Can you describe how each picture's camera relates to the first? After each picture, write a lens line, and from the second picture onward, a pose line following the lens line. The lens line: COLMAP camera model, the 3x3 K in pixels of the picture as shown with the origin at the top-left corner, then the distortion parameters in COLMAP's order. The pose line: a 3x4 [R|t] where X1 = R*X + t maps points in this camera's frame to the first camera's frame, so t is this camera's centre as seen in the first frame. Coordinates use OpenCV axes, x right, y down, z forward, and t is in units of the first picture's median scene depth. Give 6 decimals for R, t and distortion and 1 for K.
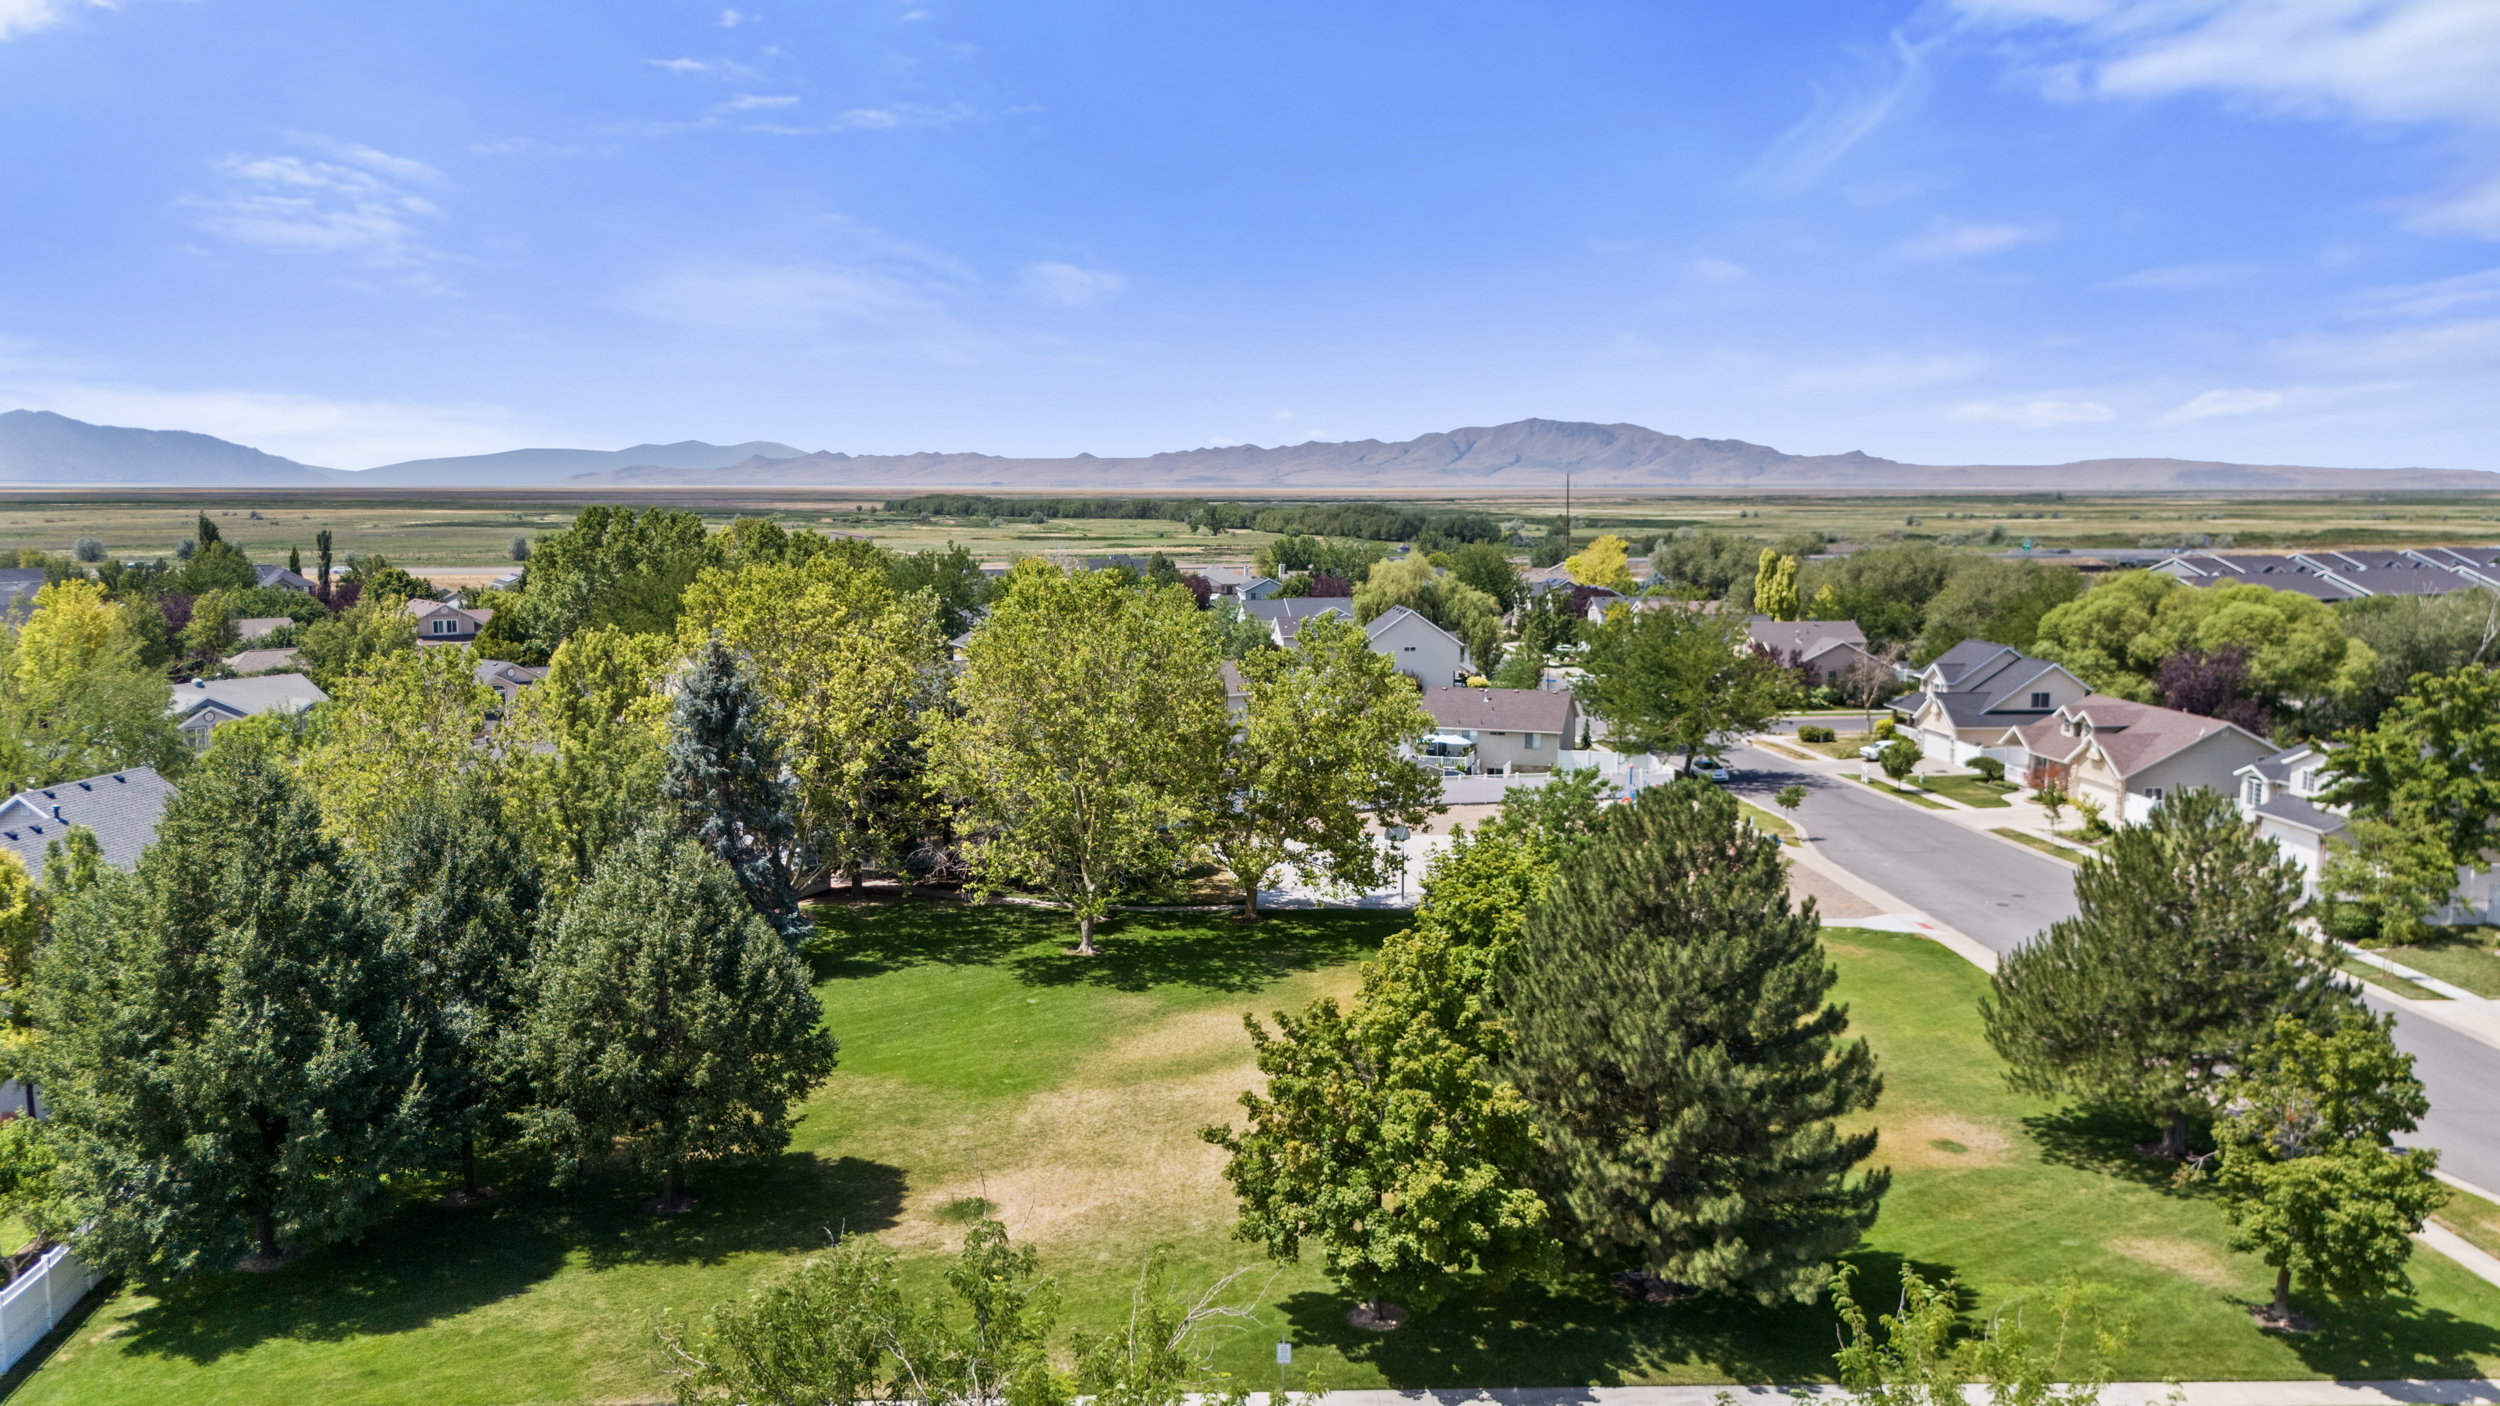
lens RADIAL K [[1815.2, 0, 1253.9], [0, 1815.2, 701.7], [0, 0, 1]] dist [0.009137, 0.000529]
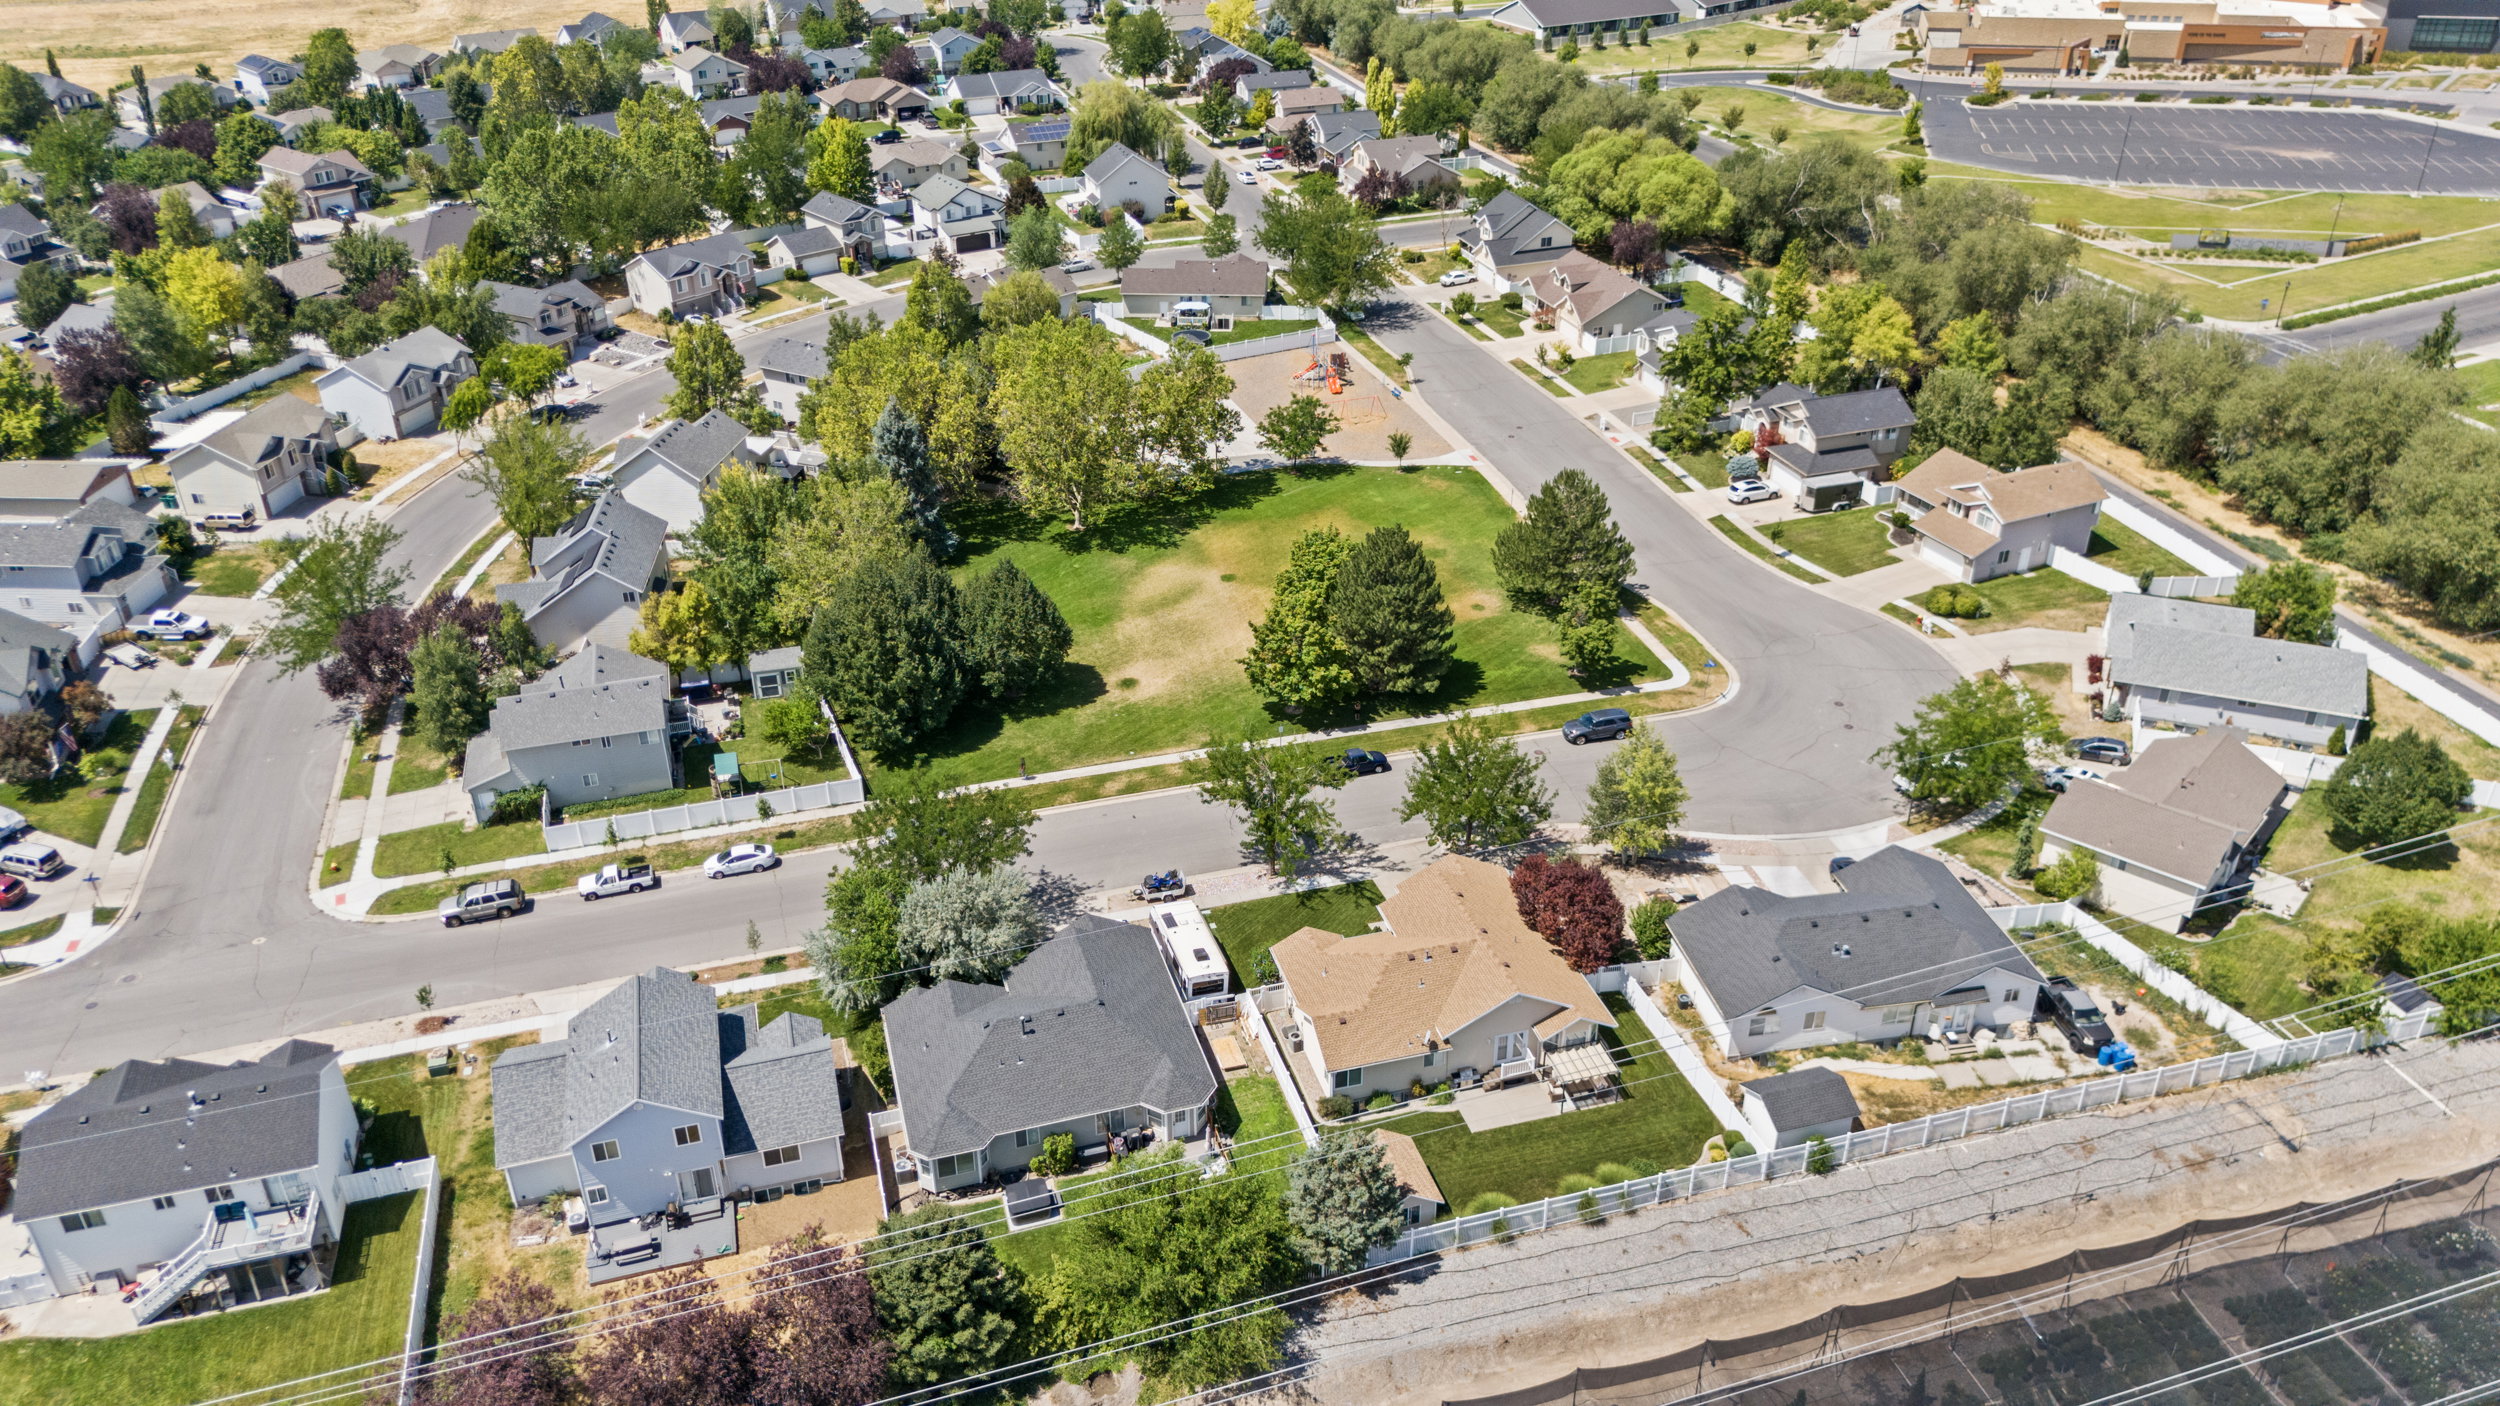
lens RADIAL K [[1815.2, 0, 1253.9], [0, 1815.2, 701.7], [0, 0, 1]] dist [0.009137, 0.000529]
pose [[0.971949, -0.122623, 0.200697, -0.236207], [0.031254, 0.913101, 0.406533, -0.353199], [-0.233107, -0.388857, 0.891320, -0.653648]]
